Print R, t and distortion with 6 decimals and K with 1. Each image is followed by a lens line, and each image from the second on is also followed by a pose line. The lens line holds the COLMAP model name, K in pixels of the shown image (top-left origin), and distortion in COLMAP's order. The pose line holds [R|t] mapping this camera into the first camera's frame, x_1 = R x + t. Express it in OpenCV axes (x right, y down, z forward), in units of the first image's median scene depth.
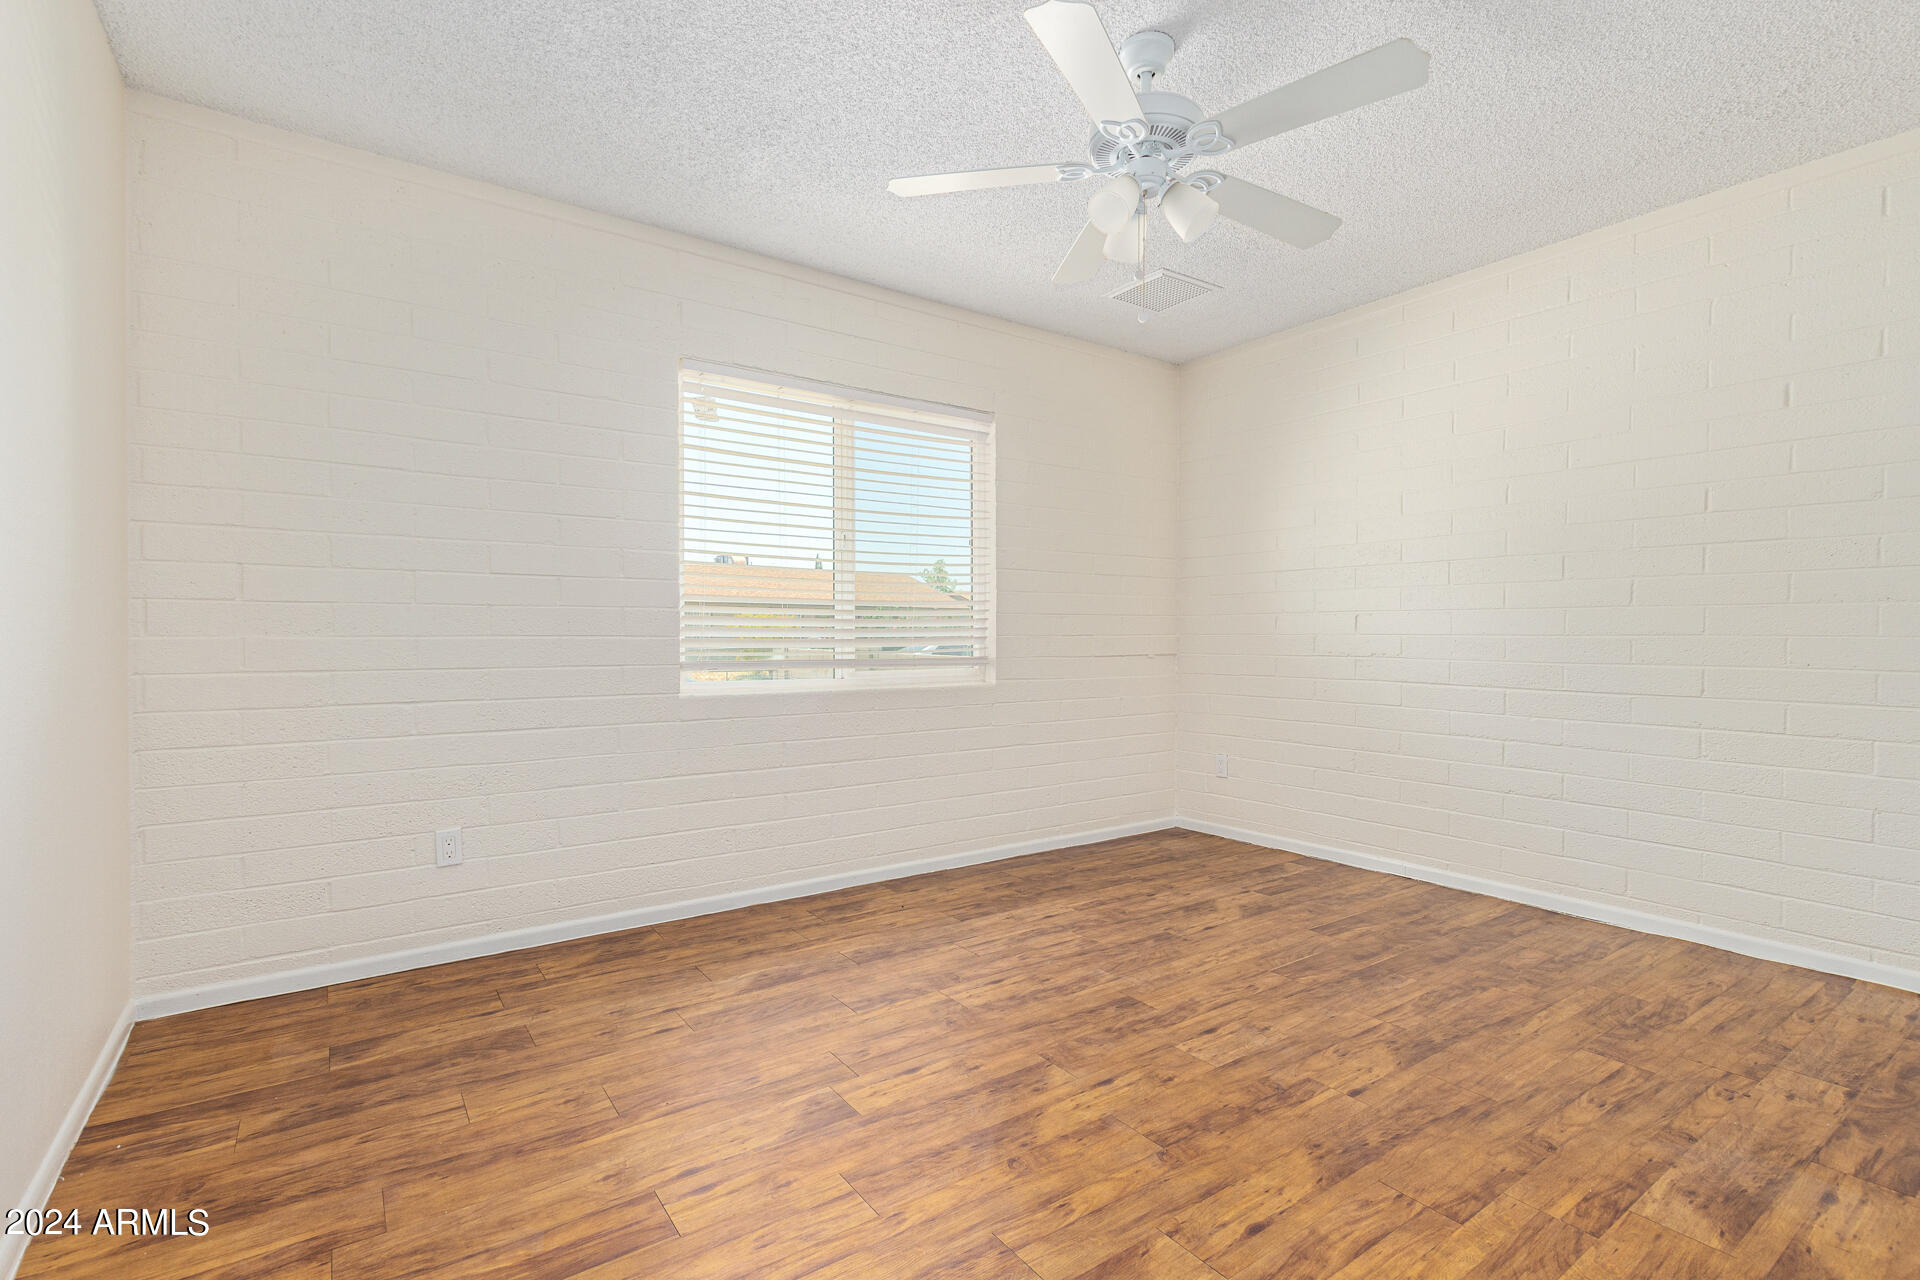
lens RADIAL K [[888.4, 0, 961.0], [0, 888.4, 638.0], [0, 0, 1]] dist [0.012484, -0.005362]
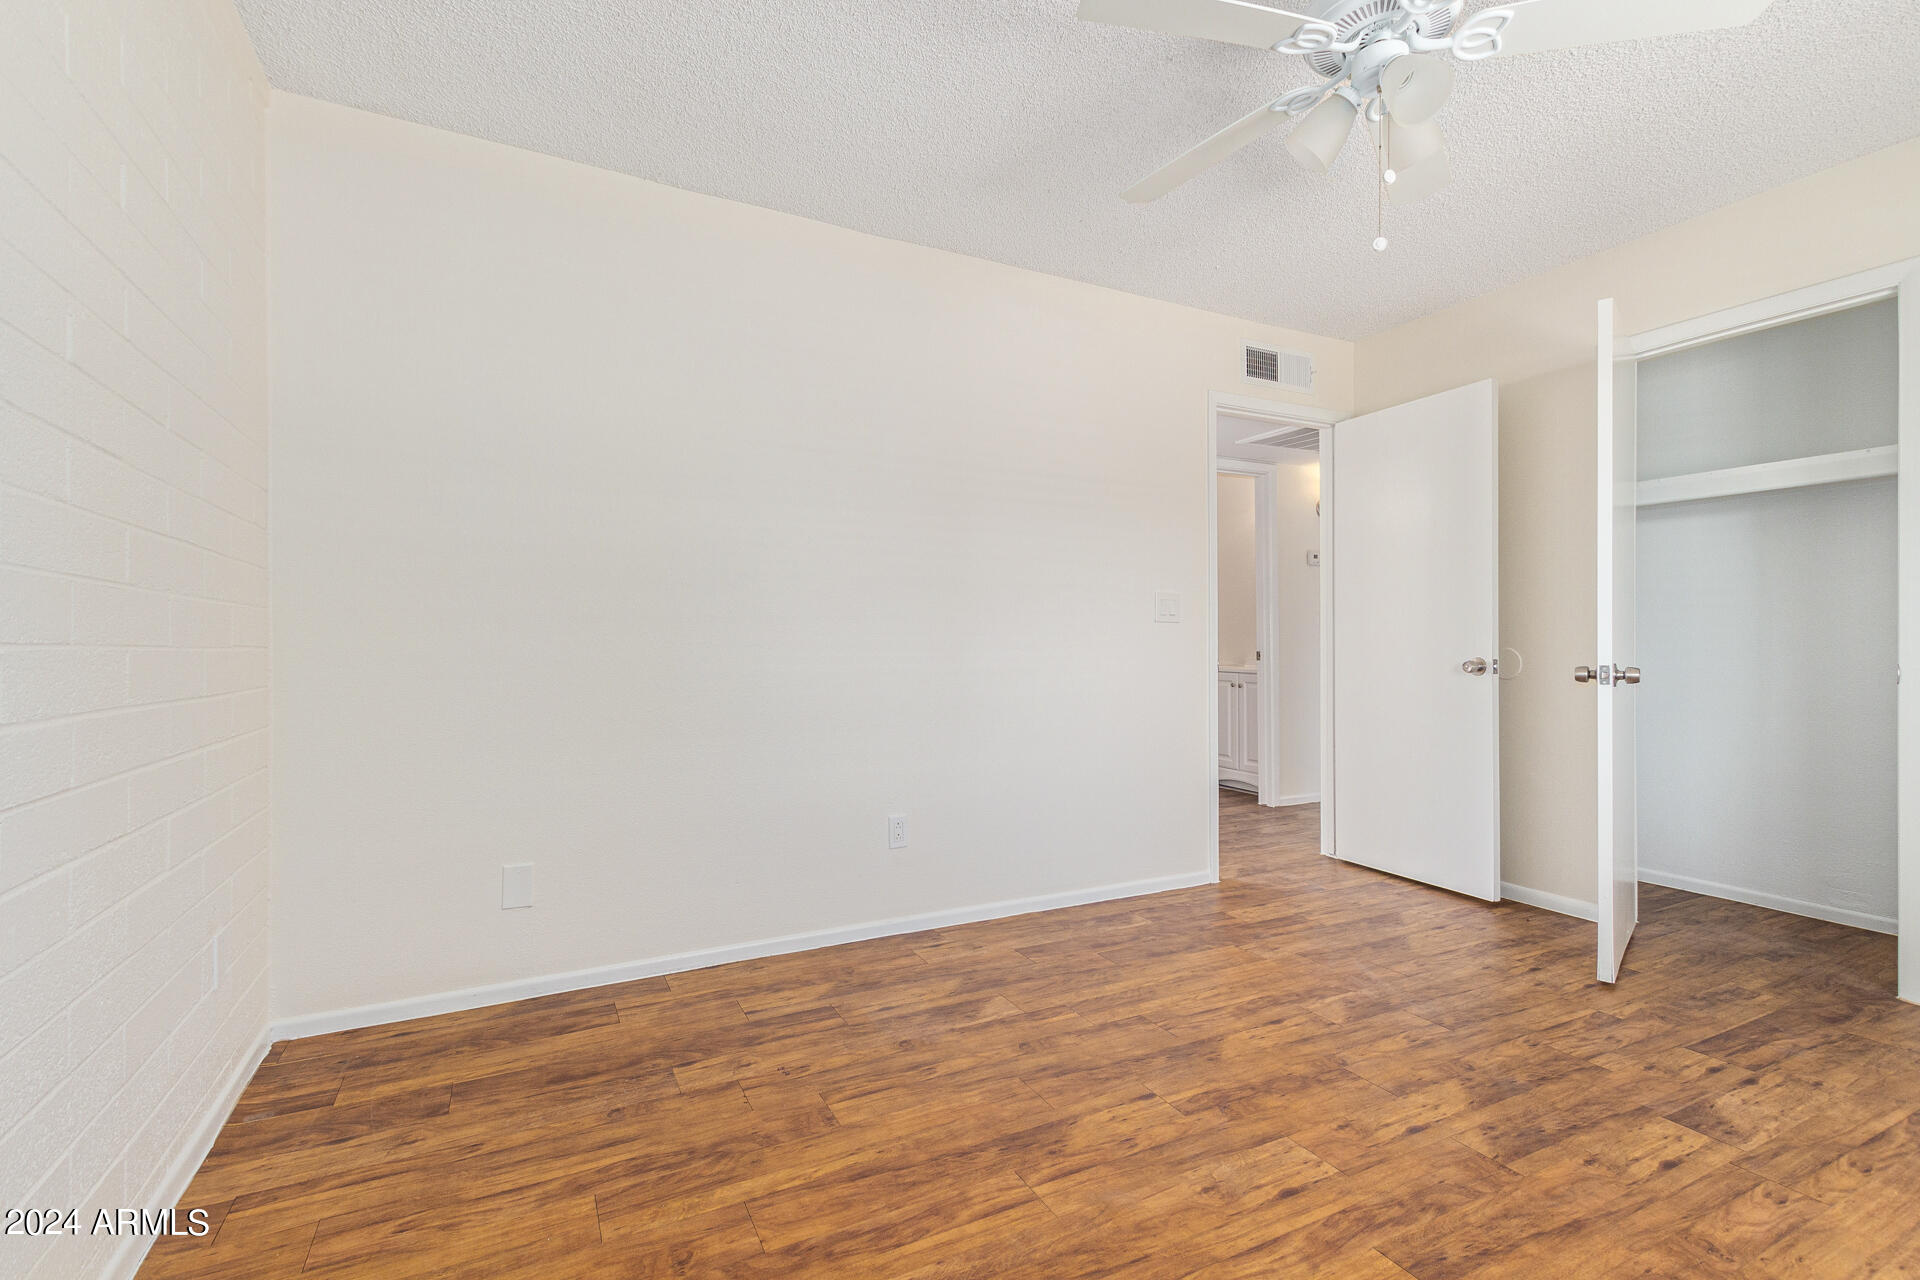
lens RADIAL K [[888.4, 0, 948.6], [0, 888.4, 644.7], [0, 0, 1]] dist [0.012484, -0.005362]
pose [[-0.989208, 0.002119, 0.146505, 0.517071], [0.002648, 0.999991, 0.003418, -0.007152], [-0.146497, 0.003769, -0.989204, 2.037014]]
